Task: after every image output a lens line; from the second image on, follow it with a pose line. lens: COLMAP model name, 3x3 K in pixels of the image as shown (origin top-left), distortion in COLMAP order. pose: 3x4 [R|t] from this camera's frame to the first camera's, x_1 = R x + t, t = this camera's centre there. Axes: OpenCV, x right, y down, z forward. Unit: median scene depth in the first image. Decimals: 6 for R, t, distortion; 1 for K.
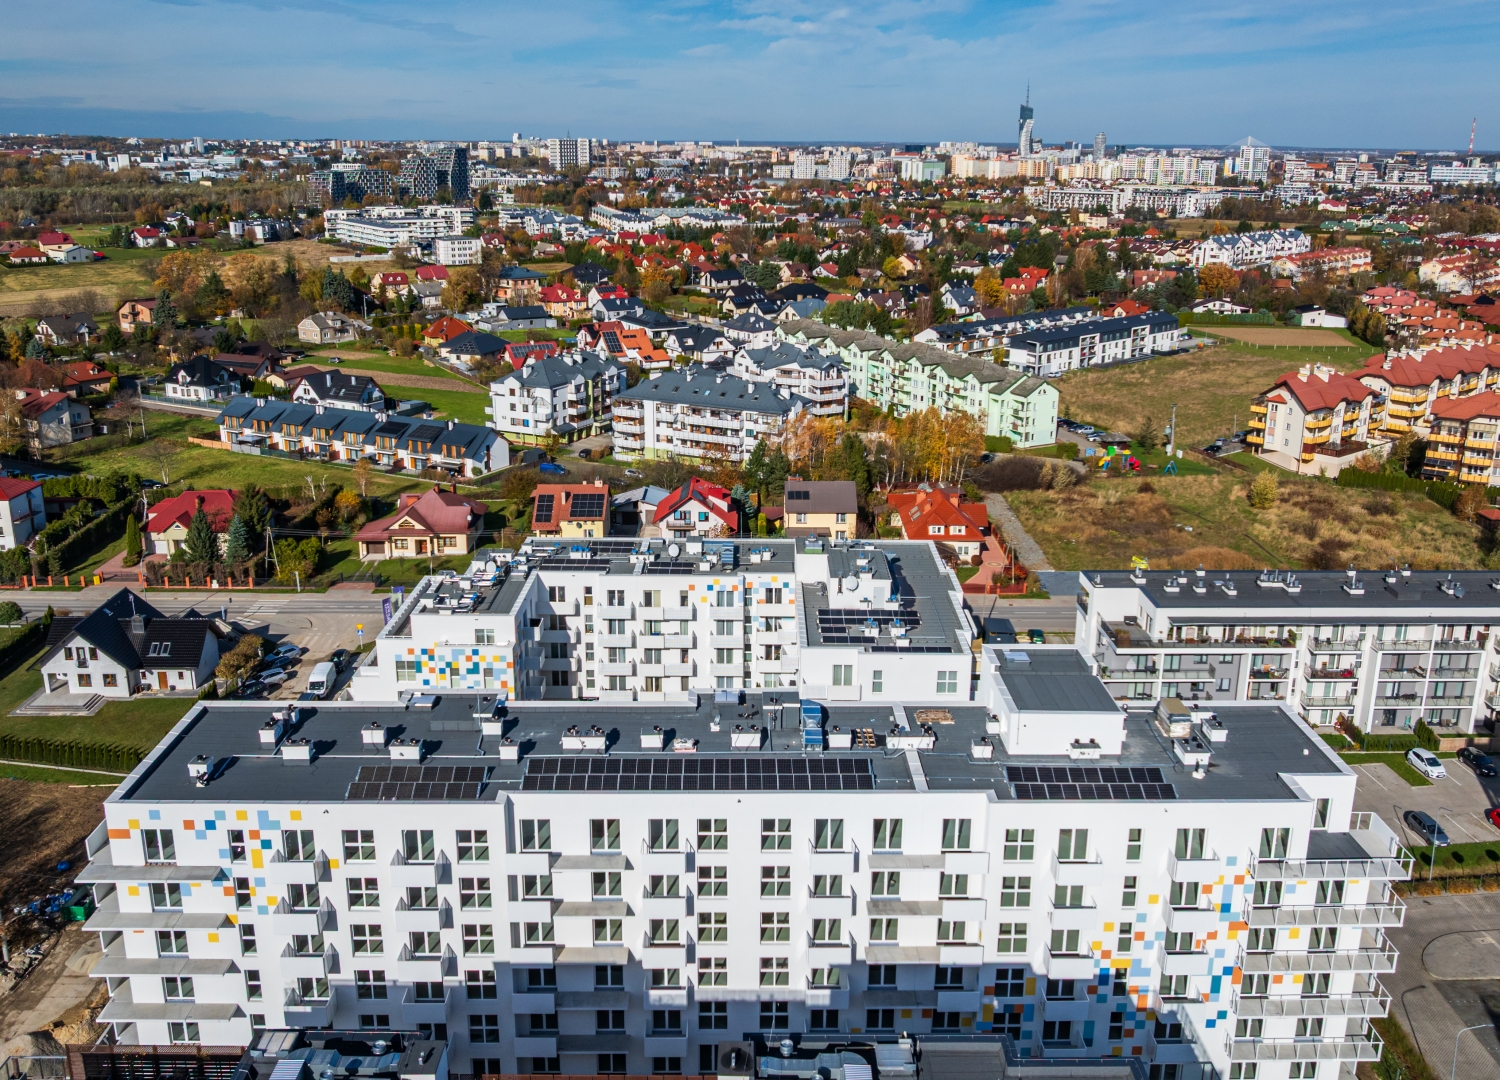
lens RADIAL K [[1345.9, 0, 746.5], [0, 1345.9, 529.6], [0, 0, 1]] dist [0.005168, -0.079917]
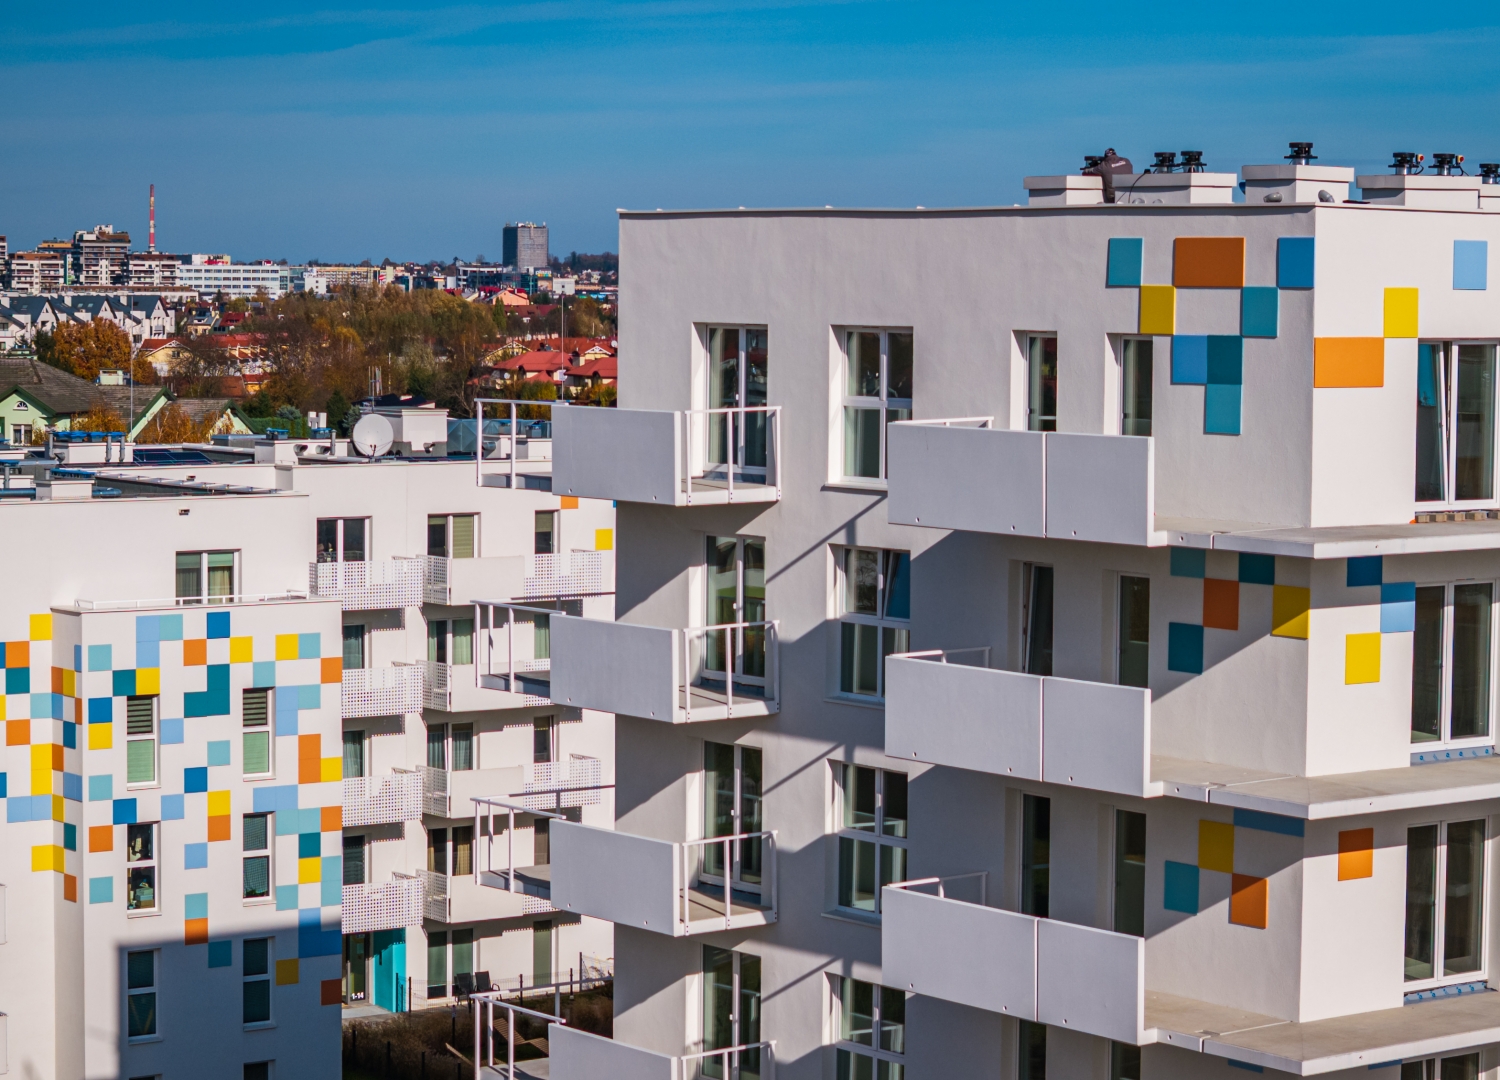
lens RADIAL K [[3850.5, 0, 750.0], [0, 3850.5, 540.0], [0, 0, 1]] dist [-0.133691, 0.826116]
pose [[0.798498, -0.037670, 0.600818, -0.557486], [0.161699, 0.974784, -0.153784, 0.203137], [-0.579875, 0.219947, 0.784454, 0.348128]]
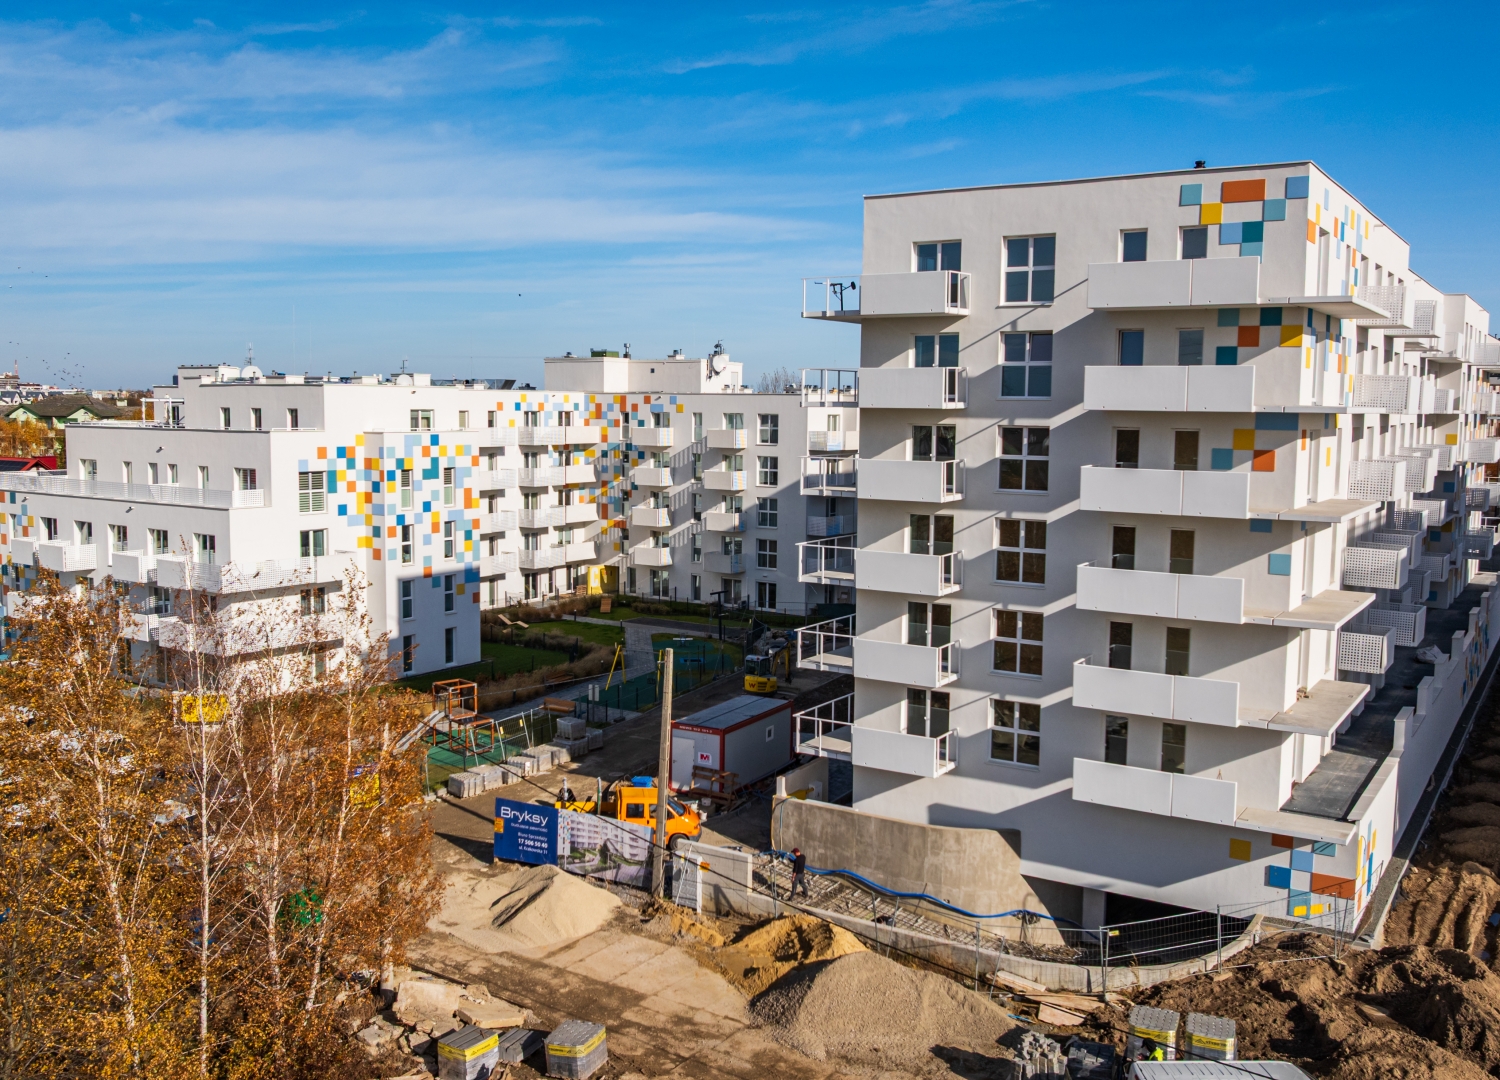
lens RADIAL K [[1345.9, 0, 746.5], [0, 1345.9, 529.6], [0, 0, 1]] dist [0.005168, -0.079917]
pose [[0.547814, -0.075560, 0.833181, -0.623391], [0.223676, 0.972886, -0.058837, 0.194617], [-0.806144, 0.218594, 0.549862, 0.554377]]
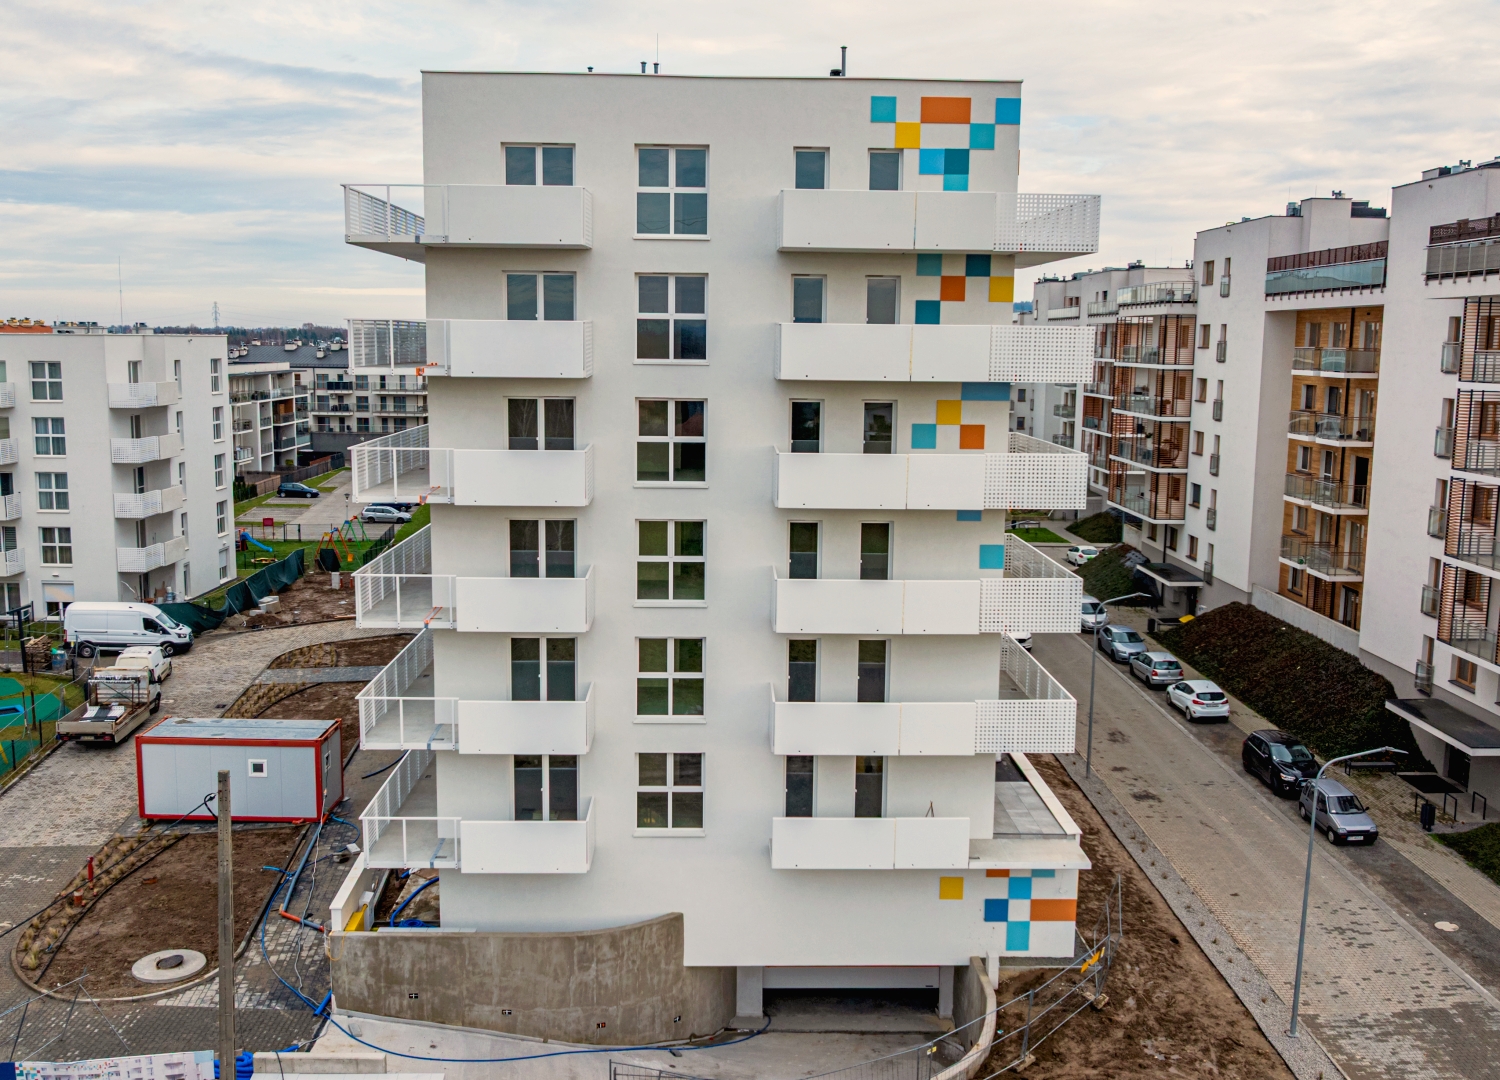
lens RADIAL K [[1360.8, 0, 750.0], [0, 1360.8, 540.0], [0, 0, 1]] dist [0.003853, -0.076224]
pose [[-0.019195, -0.148218, 0.988768, -0.561519], [0.264238, 0.953036, 0.147991, 0.154757], [-0.964266, 0.264111, 0.020871, 0.670013]]
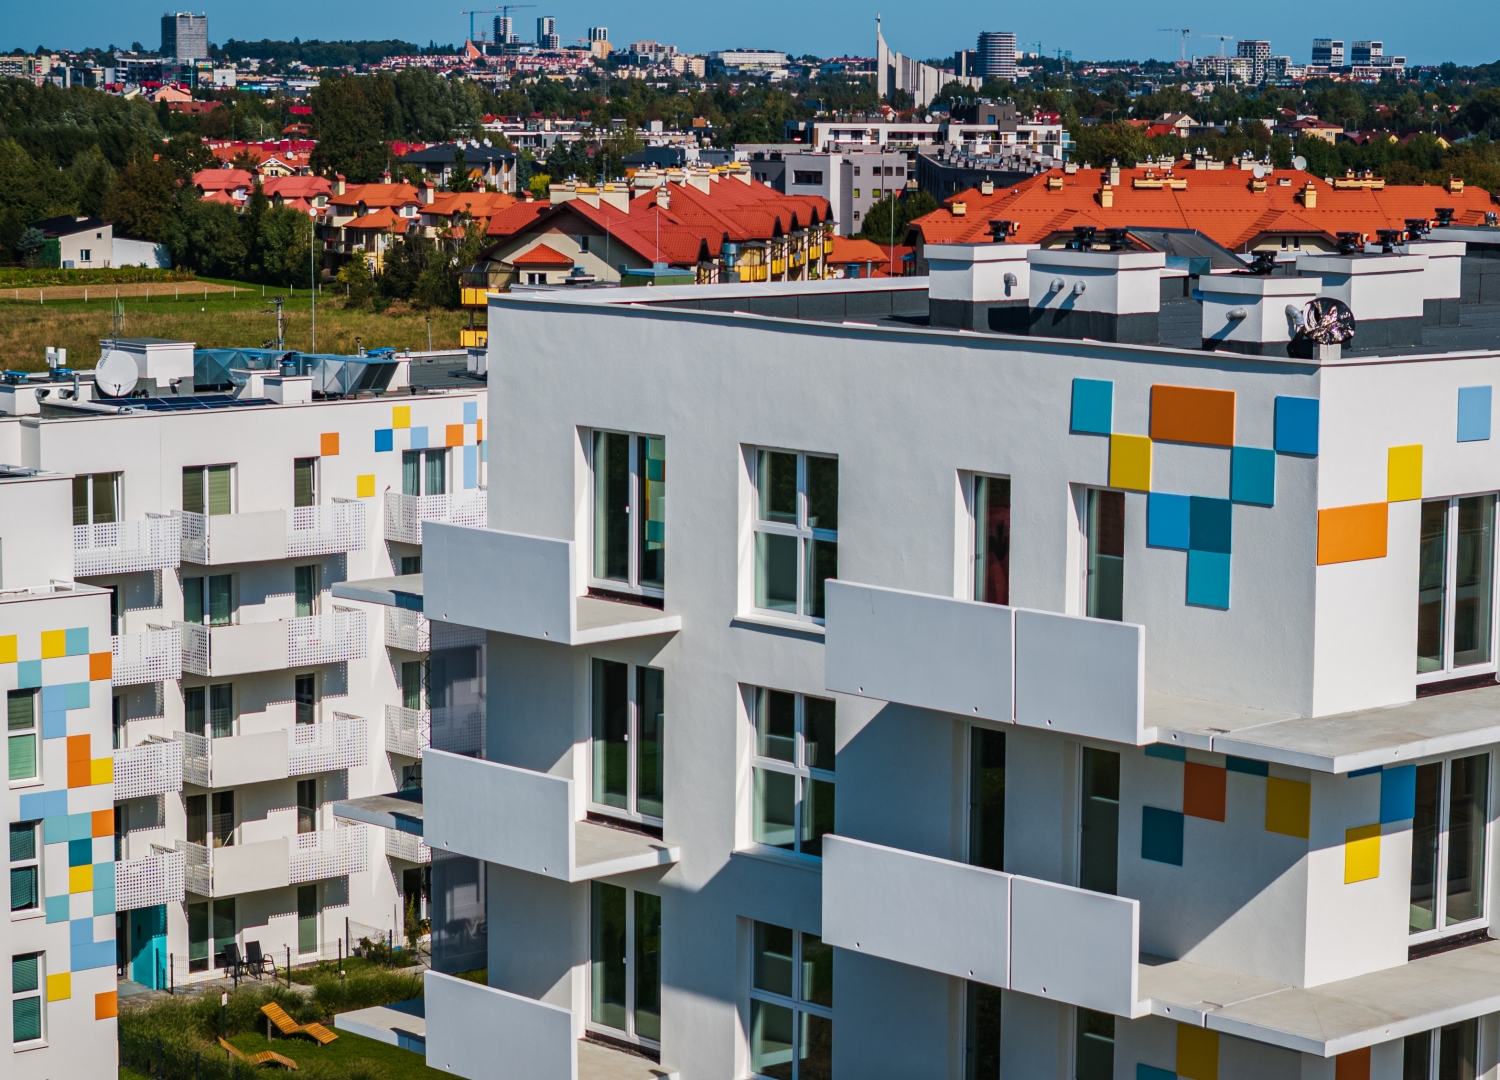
lens RADIAL K [[3850.5, 0, 750.0], [0, 3850.5, 540.0], [0, 0, 1]] dist [-0.133691, 0.826116]
pose [[0.742353, -0.080447, 0.665162, -0.550206], [0.181206, 0.979875, -0.083725, 0.157153], [-0.645040, 0.182685, 0.741990, 0.387240]]
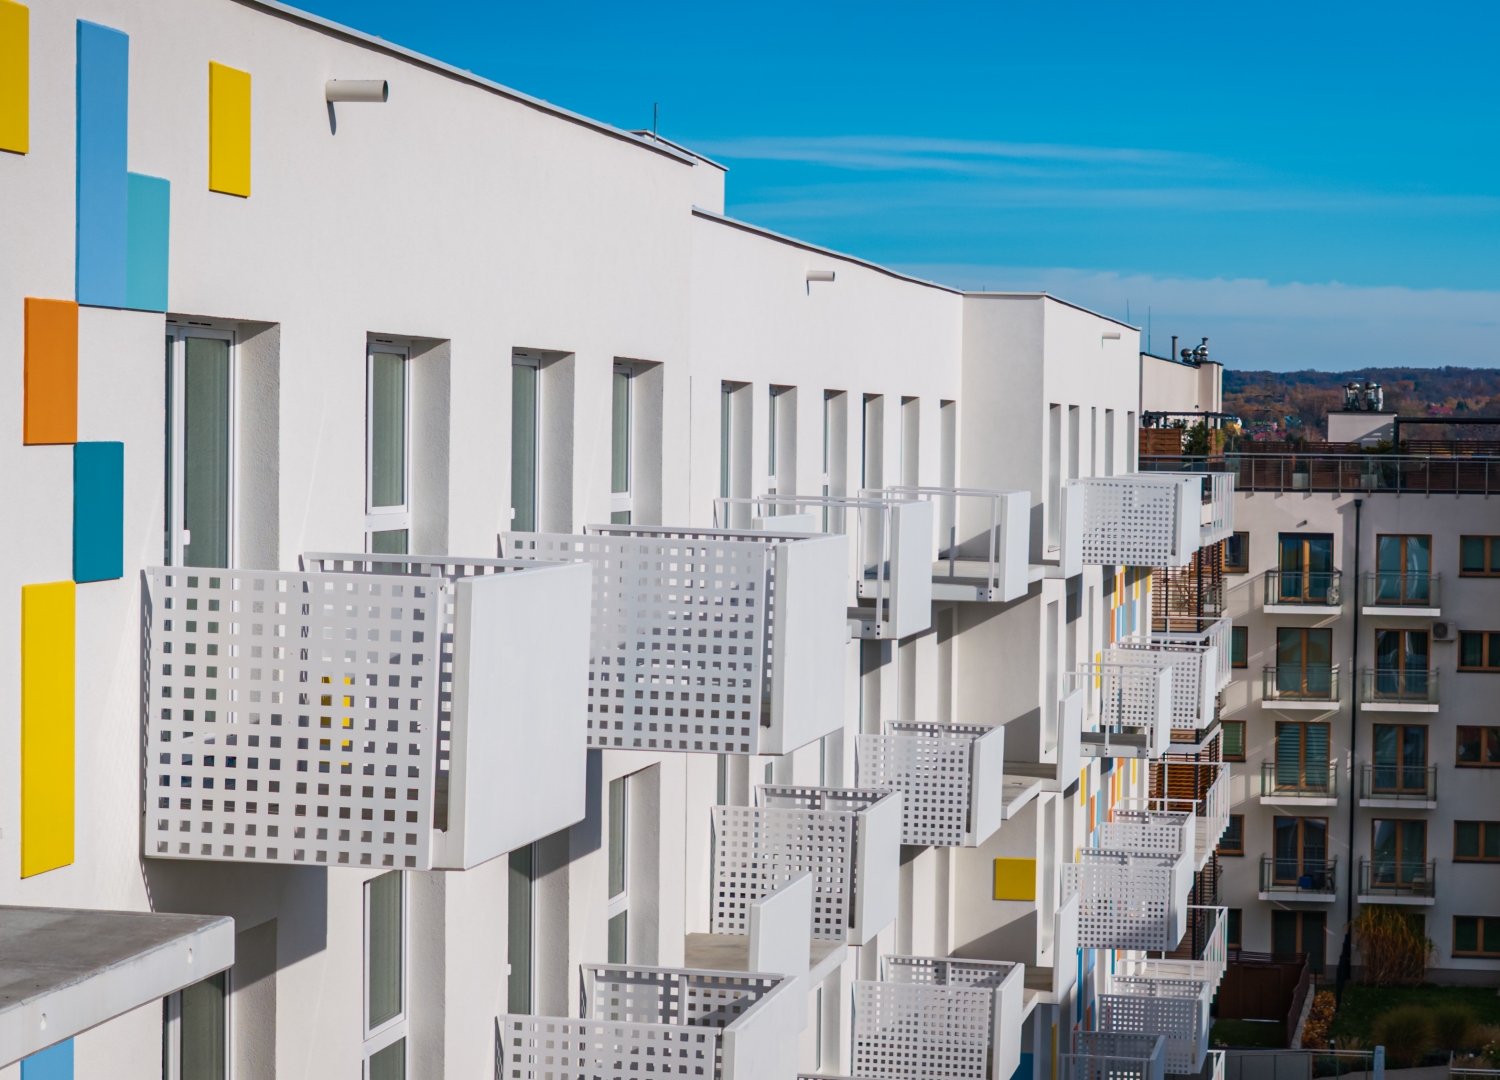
lens RADIAL K [[3850.5, 0, 750.0], [0, 3850.5, 540.0], [0, 0, 1]] dist [-0.133691, 0.826116]
pose [[0.184097, -0.027031, 0.982536, -0.348355], [0.261461, 0.964953, -0.022443, 0.152479], [-0.947495, 0.261027, 0.184712, 0.560366]]
